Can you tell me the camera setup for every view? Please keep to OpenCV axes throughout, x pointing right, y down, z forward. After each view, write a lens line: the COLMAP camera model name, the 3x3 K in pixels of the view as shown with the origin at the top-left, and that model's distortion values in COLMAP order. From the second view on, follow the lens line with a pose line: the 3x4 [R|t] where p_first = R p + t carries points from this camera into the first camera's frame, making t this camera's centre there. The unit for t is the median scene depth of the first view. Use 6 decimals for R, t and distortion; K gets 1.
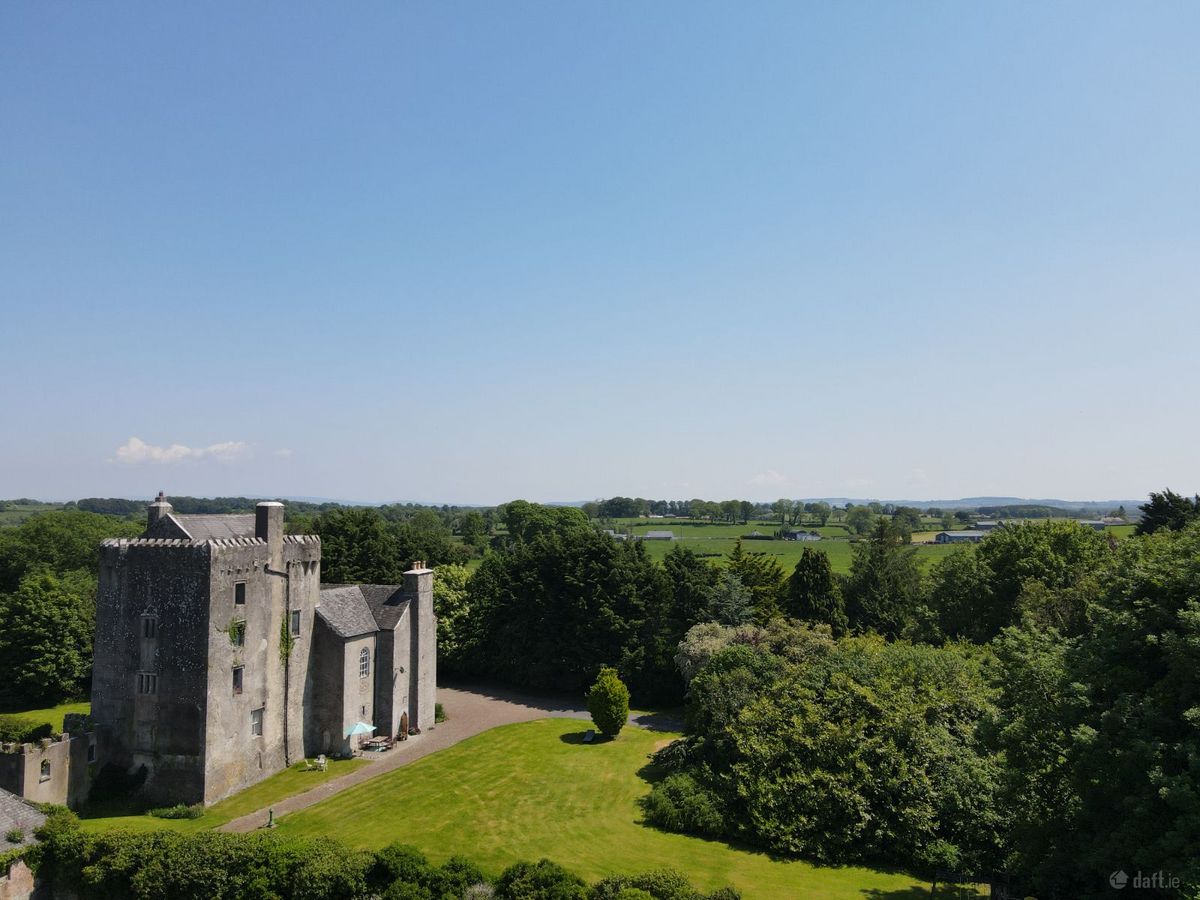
lens RADIAL K [[872.0, 0, 601.8], [0, 872.0, 458.0], [0, 0, 1]] dist [-0.016101, 0.054104]
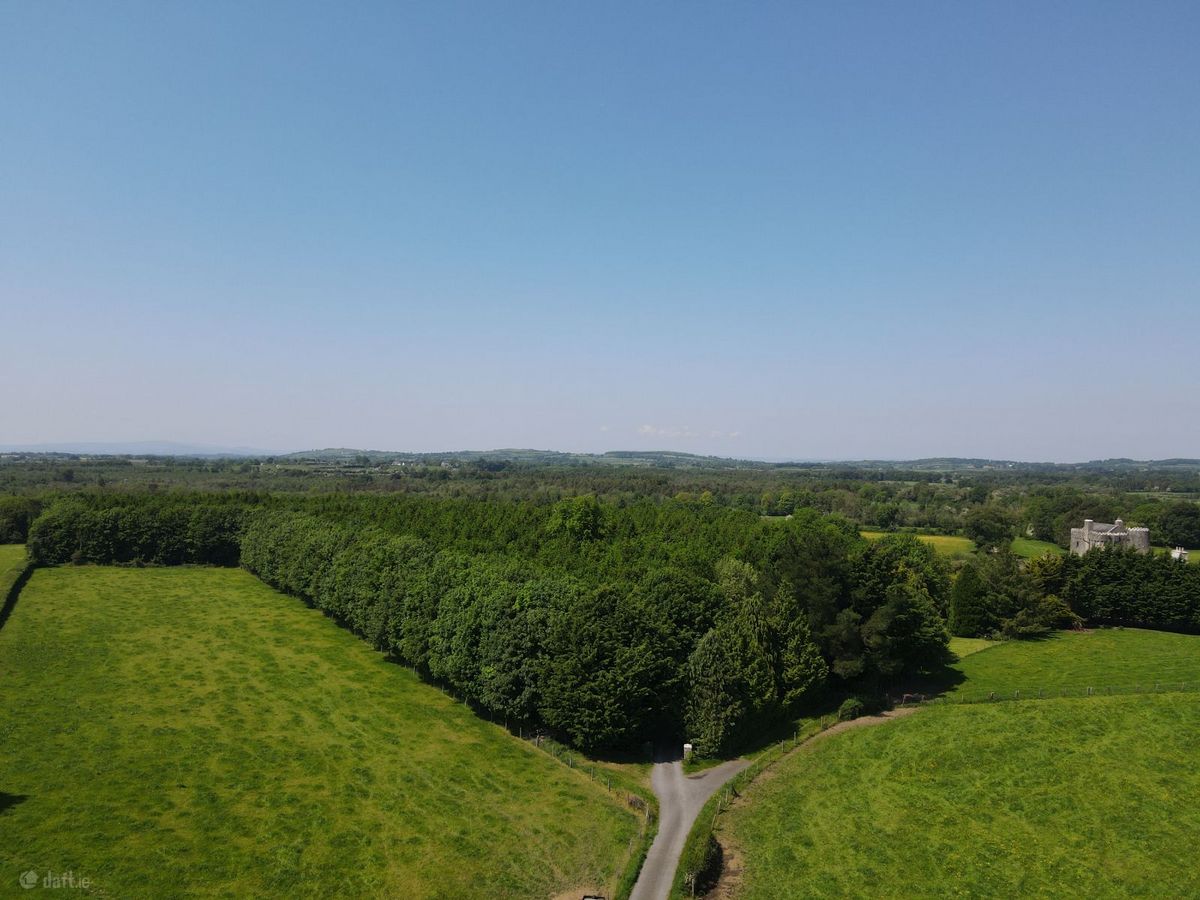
lens RADIAL K [[850.8, 0, 604.6], [0, 850.8, 452.2], [0, 0, 1]] dist [0.001972, 0.003928]
pose [[-0.952083, -0.016644, -0.305387, 2.345893], [0.002079, 0.998143, -0.060881, -0.011580], [0.305833, -0.058599, -0.950280, 3.528621]]
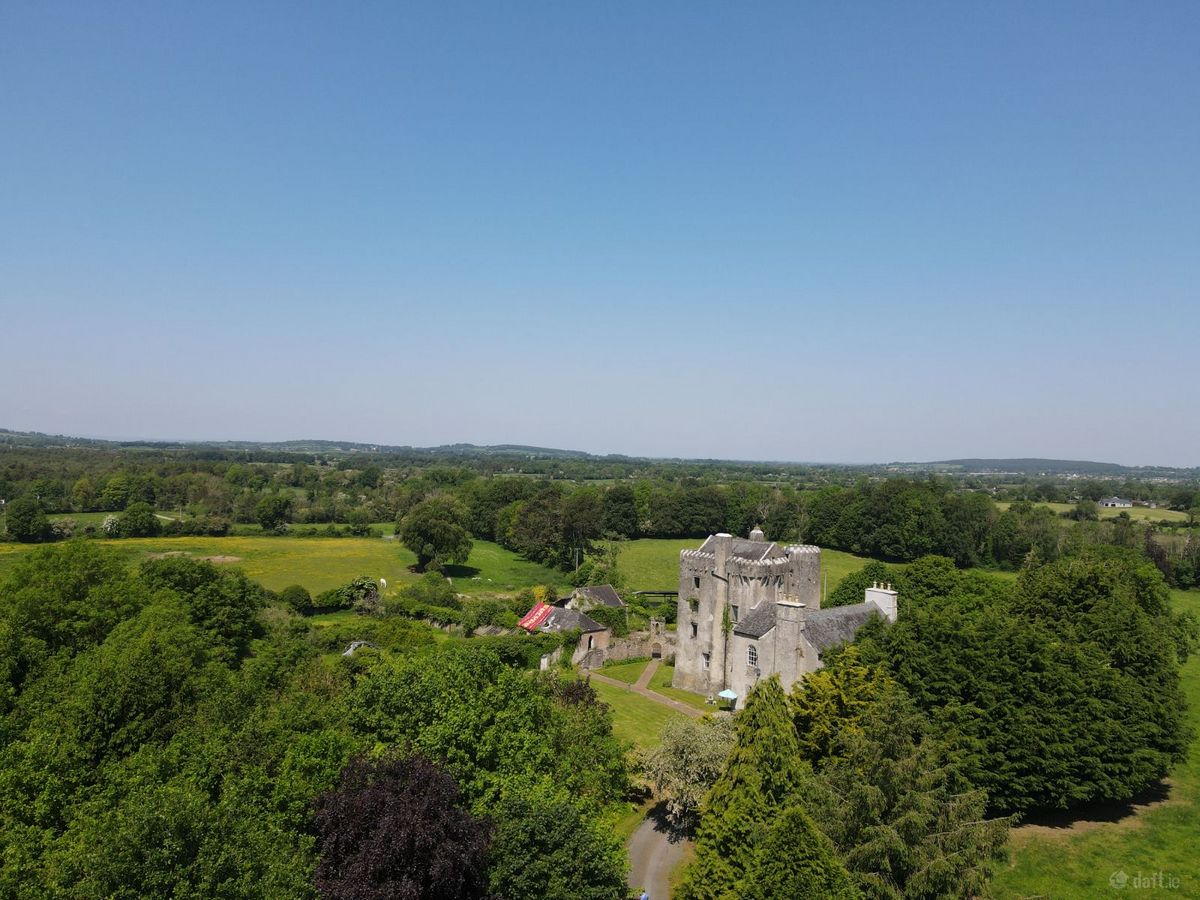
lens RADIAL K [[872.0, 0, 598.7], [0, 872.0, 454.5], [0, 0, 1]] dist [-0.016101, 0.054104]
pose [[-0.532777, -0.017143, -0.846082, 1.137571], [0.016058, 0.999410, -0.030361, -0.051983], [0.846103, -0.029762, -0.532187, 1.693290]]
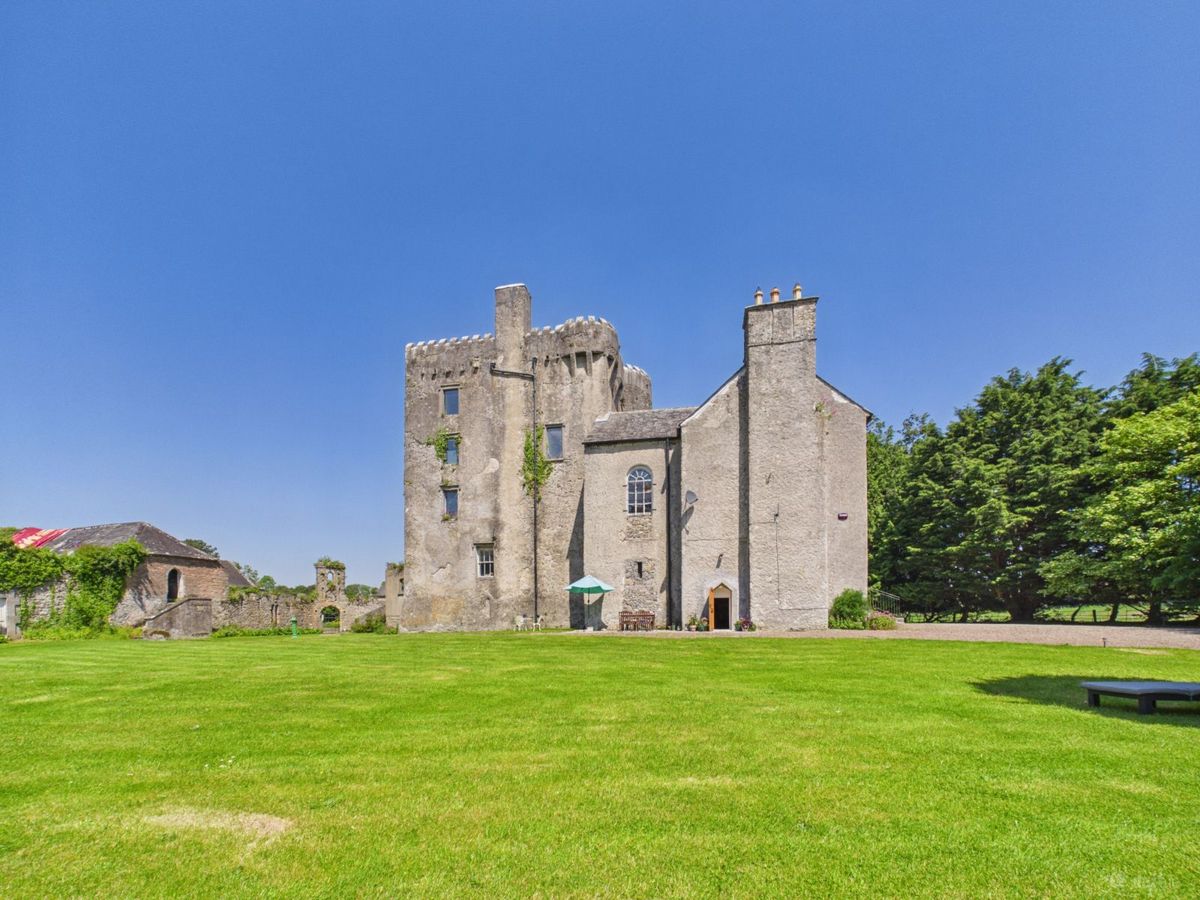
lens RADIAL K [[479.3, 0, 603.3], [0, 479.3, 614.3], [0, 0, 1]] dist [-0.003636, 0.000606]
pose [[0.109140, 0.011255, -0.993963, 0.057209], [0.062993, 0.997848, 0.018215, 0.342537], [0.992028, -0.064601, 0.108196, 1.026989]]
